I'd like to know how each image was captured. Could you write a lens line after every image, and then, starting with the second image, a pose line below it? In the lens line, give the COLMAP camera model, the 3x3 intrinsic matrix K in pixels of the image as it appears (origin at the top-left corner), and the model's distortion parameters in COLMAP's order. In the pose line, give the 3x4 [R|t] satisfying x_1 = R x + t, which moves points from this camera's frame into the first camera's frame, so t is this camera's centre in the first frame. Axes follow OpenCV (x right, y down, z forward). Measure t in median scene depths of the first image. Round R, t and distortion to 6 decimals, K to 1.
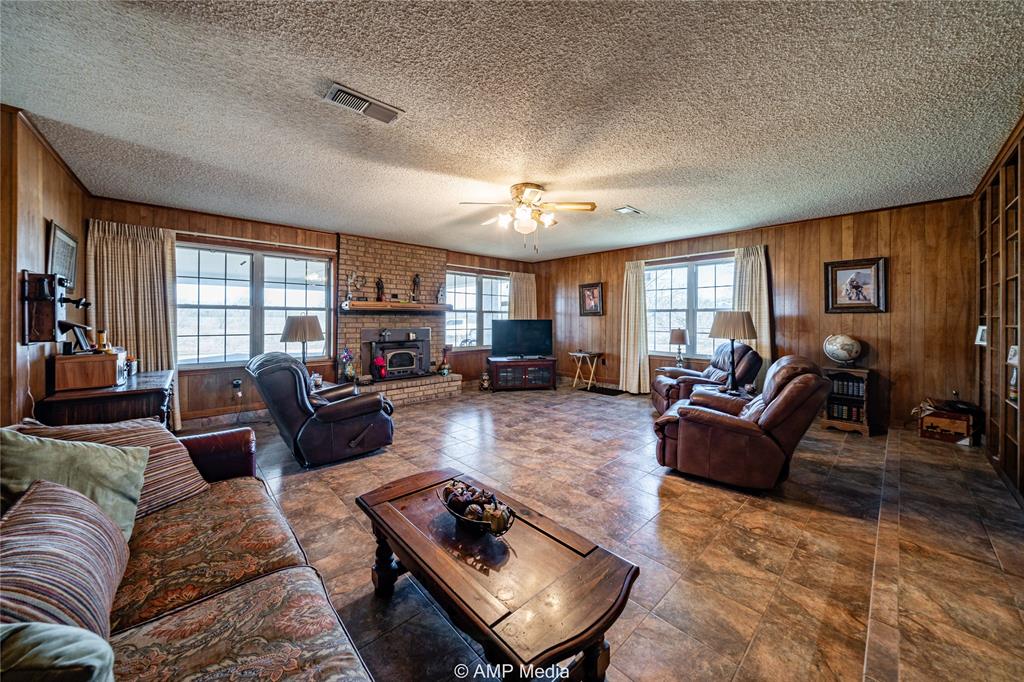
lens RADIAL K [[350.9, 0, 499.0], [0, 350.9, 321.9], [0, 0, 1]] dist [-0.000320, -0.000012]
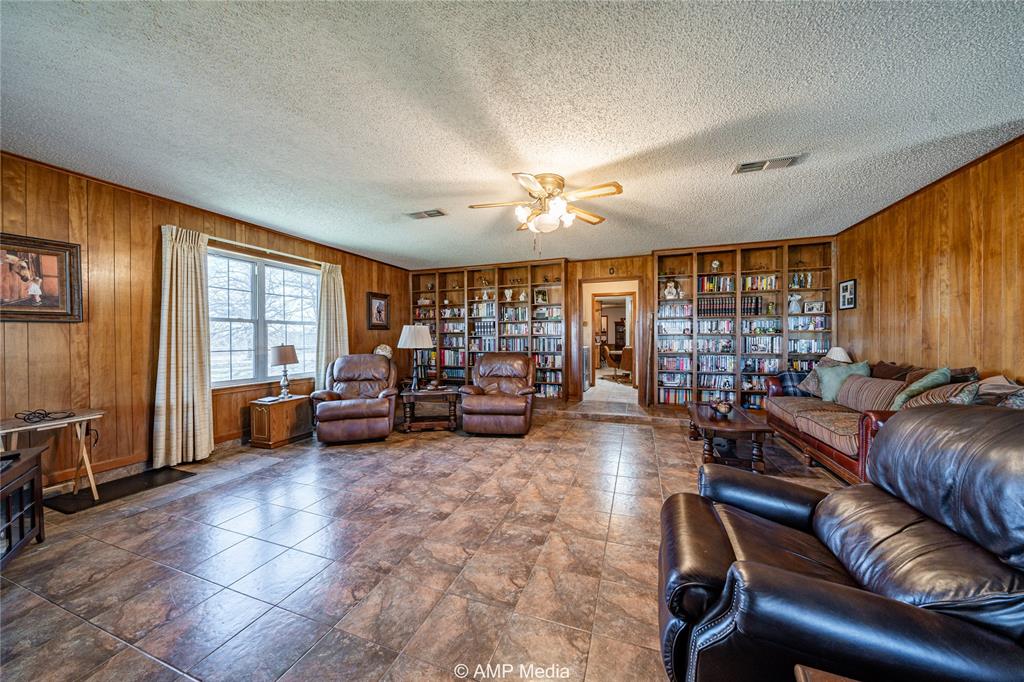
lens RADIAL K [[350.9, 0, 509.1], [0, 350.9, 339.9], [0, 0, 1]] dist [-0.000320, -0.000012]
pose [[-0.473368, -0.001595, 0.880863, -0.531422], [0.013671, 0.999865, 0.009157, 0.011494], [-0.880759, 0.016377, -0.473282, 1.203937]]
